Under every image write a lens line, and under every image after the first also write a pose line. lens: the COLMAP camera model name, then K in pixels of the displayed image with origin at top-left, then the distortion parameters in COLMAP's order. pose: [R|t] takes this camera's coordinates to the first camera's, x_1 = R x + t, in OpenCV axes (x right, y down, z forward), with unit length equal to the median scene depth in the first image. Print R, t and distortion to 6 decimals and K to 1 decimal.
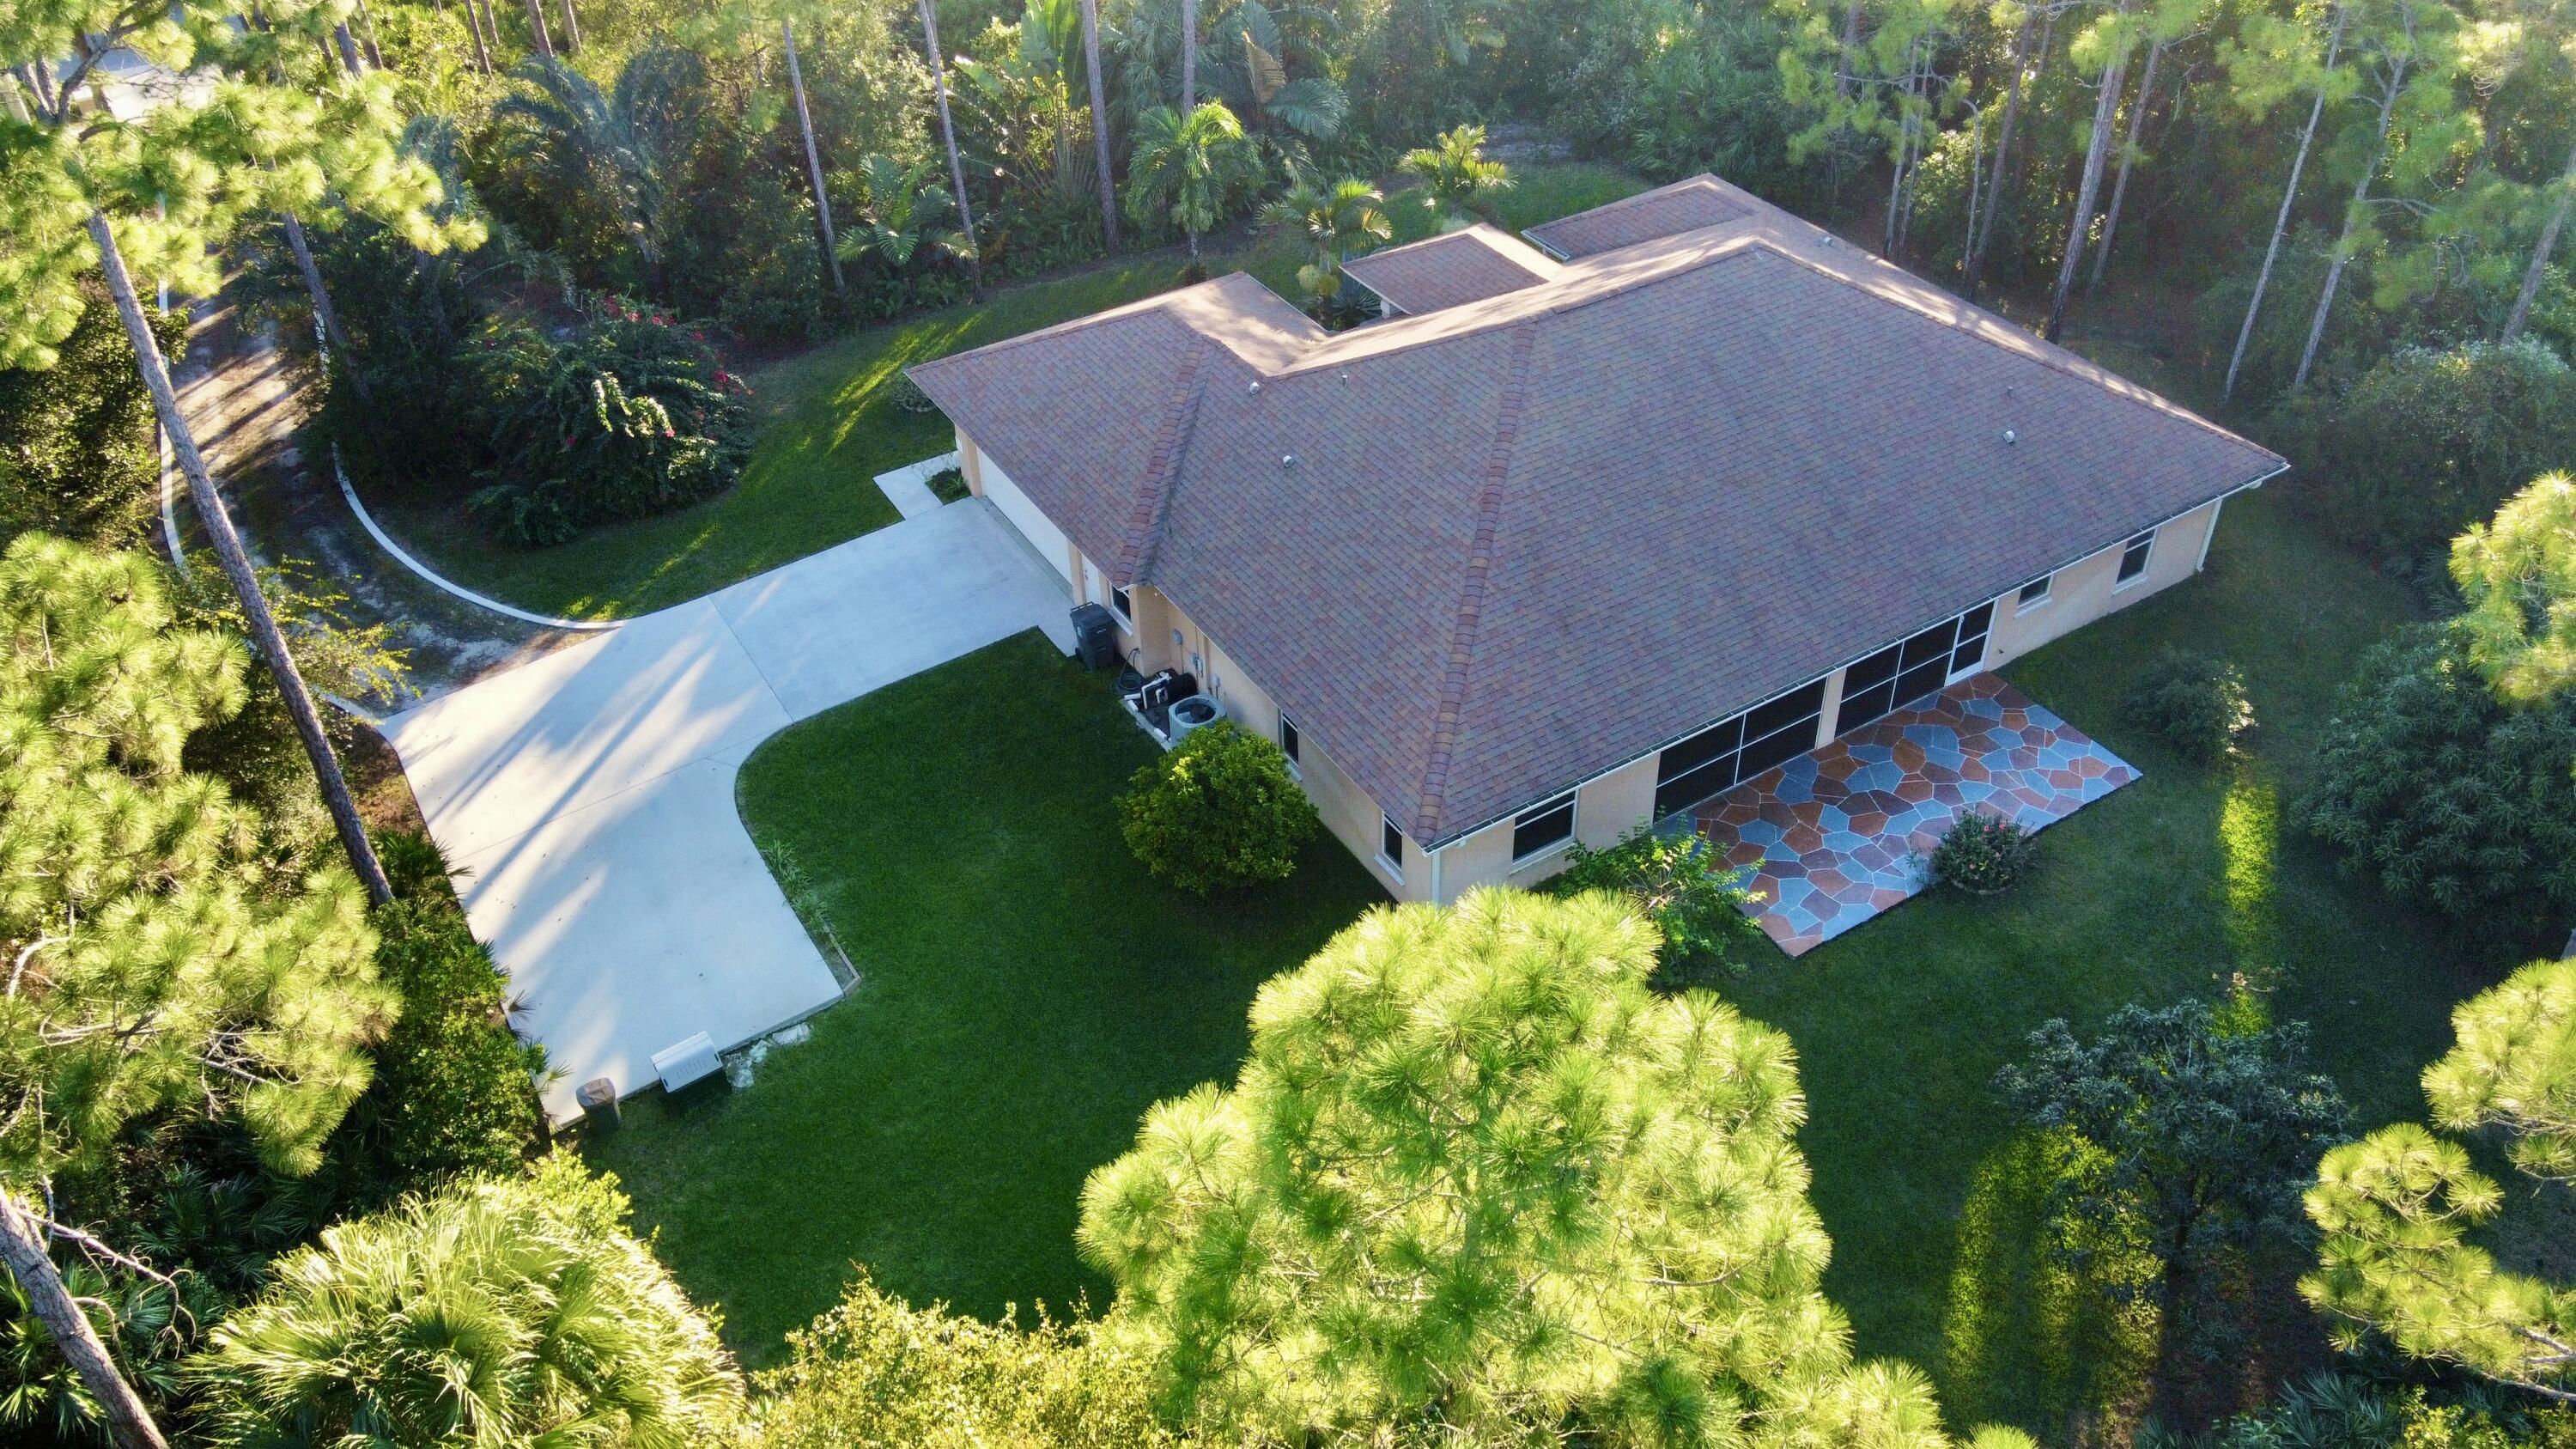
lens RADIAL K [[1942.6, 0, 1285.8], [0, 1942.6, 721.4], [0, 0, 1]] dist [-0.000854, 0.013748]
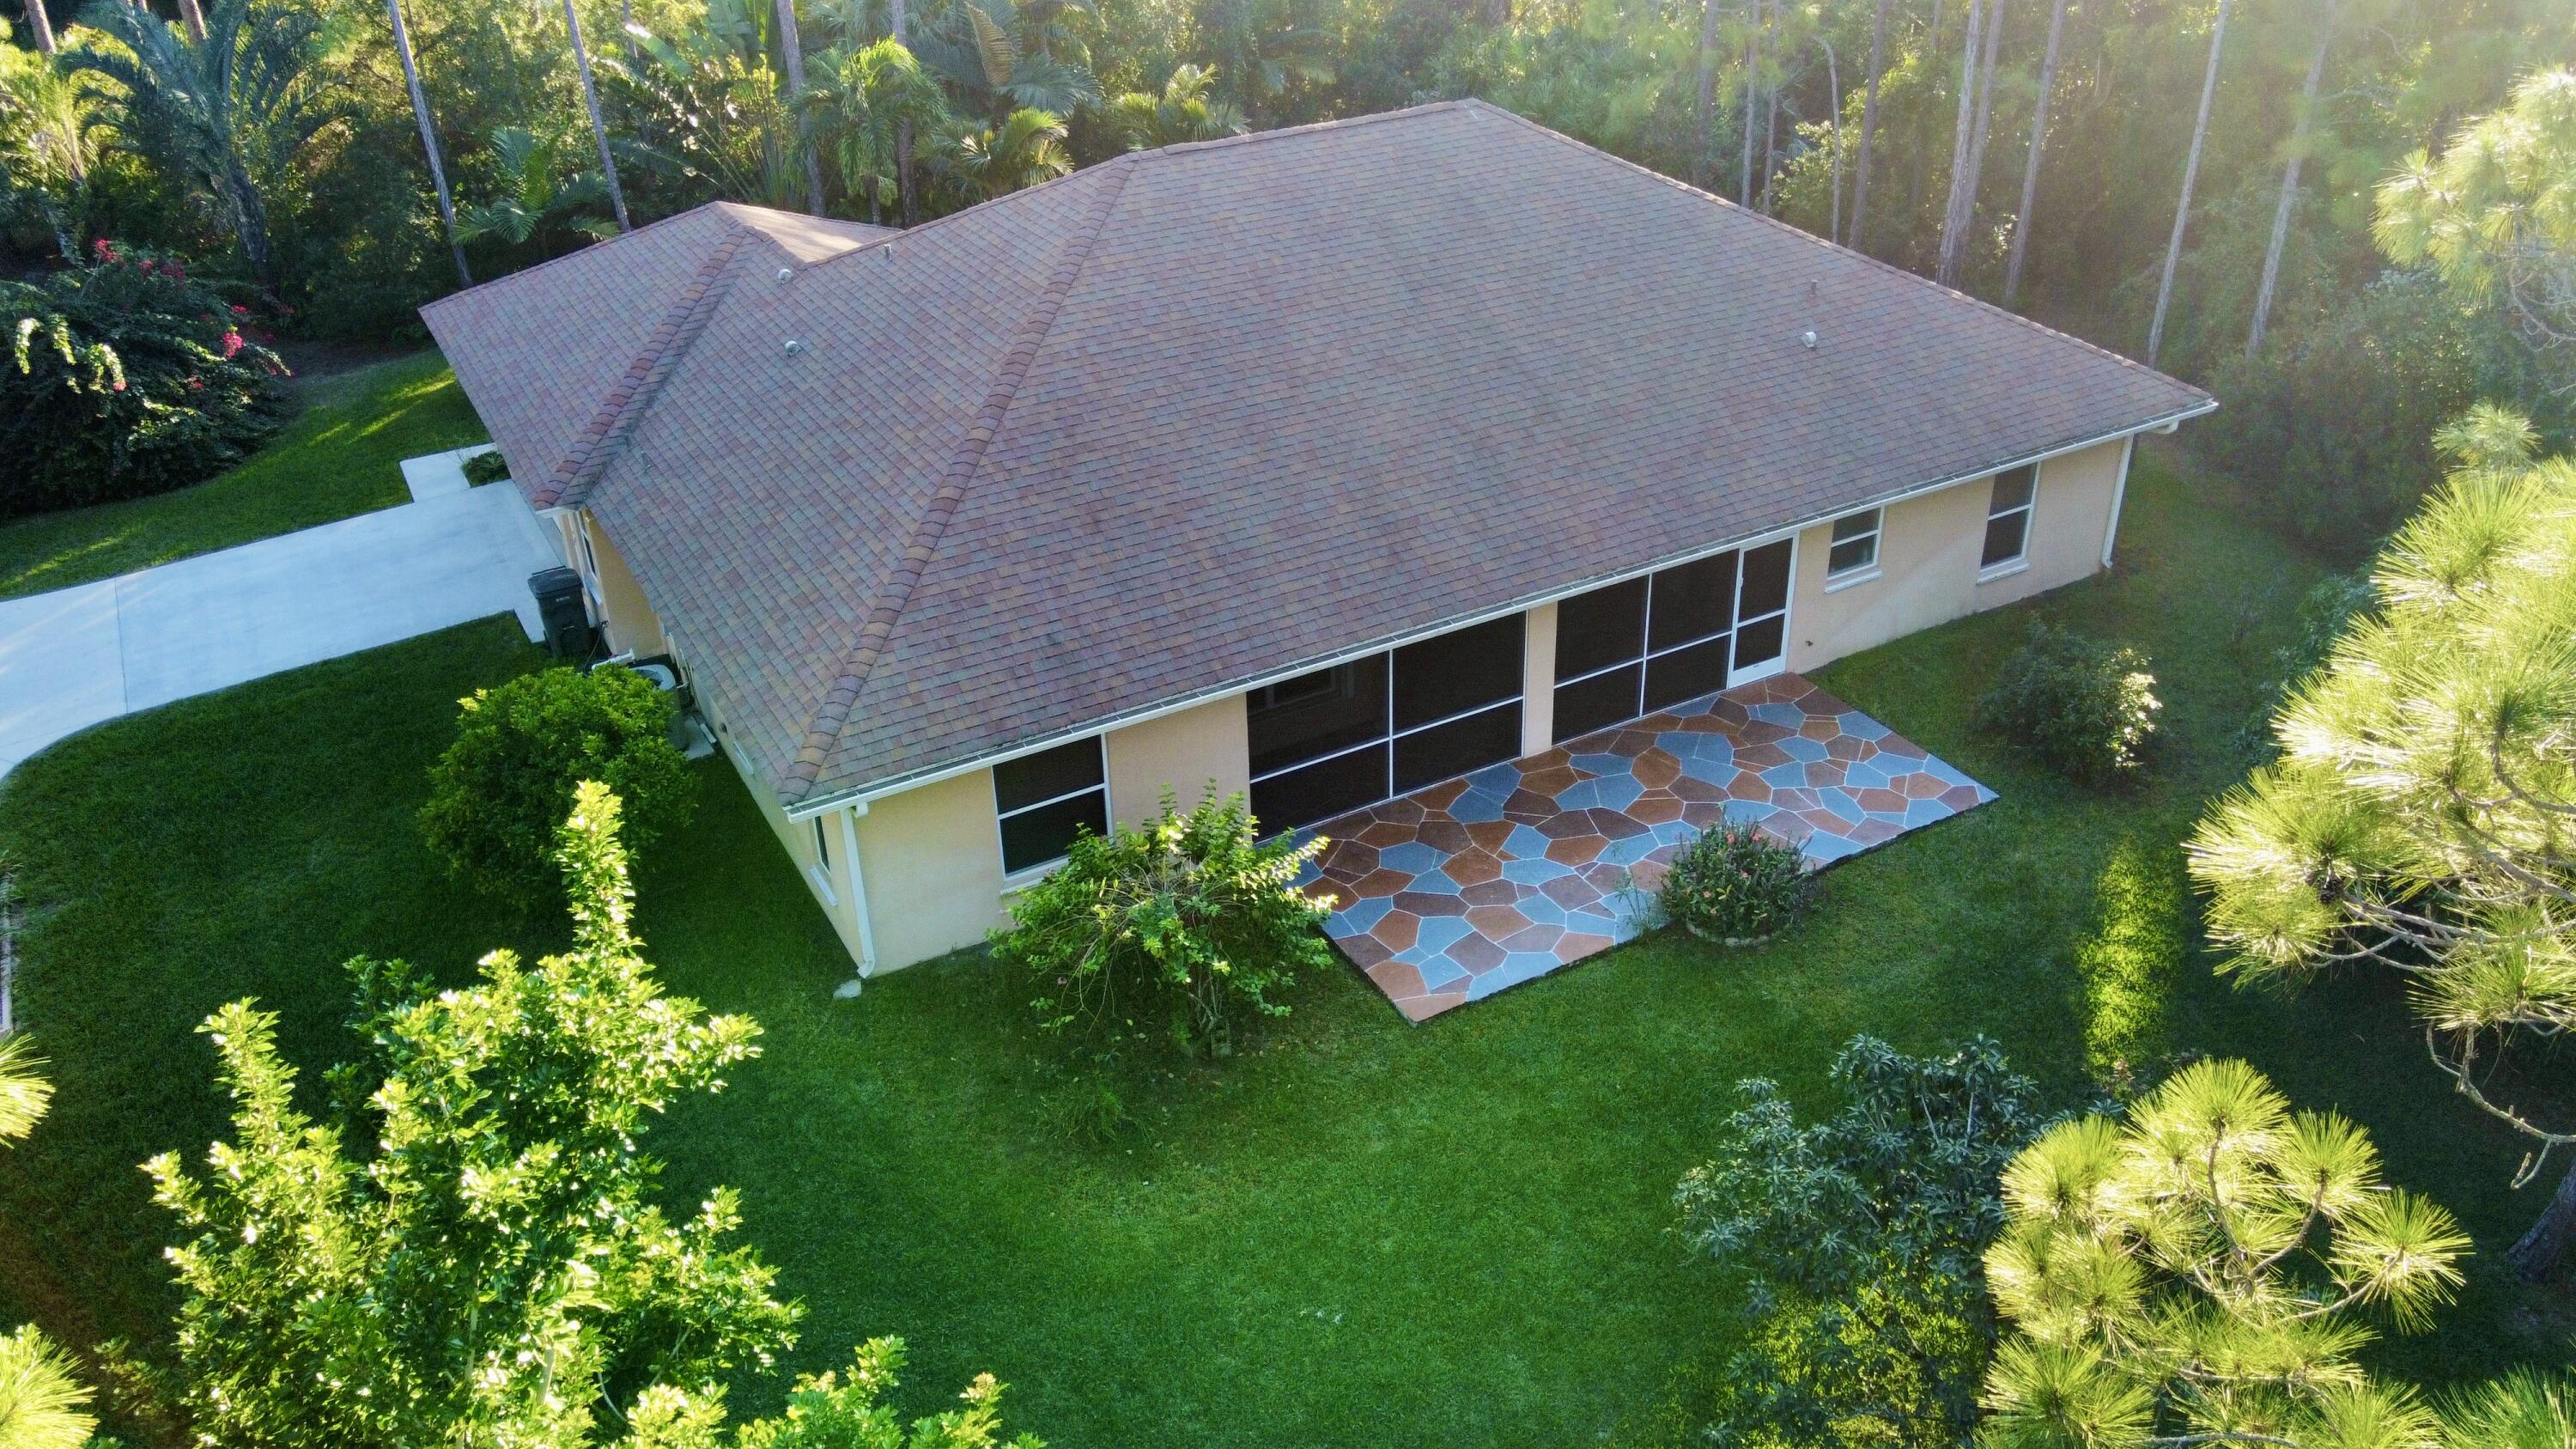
lens RADIAL K [[1942.6, 0, 1294.2], [0, 1942.6, 725.6], [0, 0, 1]] dist [-0.000854, 0.013748]
pose [[0.999225, 0.020347, -0.033690, 0.224541], [-0.025258, 0.987990, -0.152436, 0.114620], [0.030184, 0.153169, 0.987739, 0.331805]]
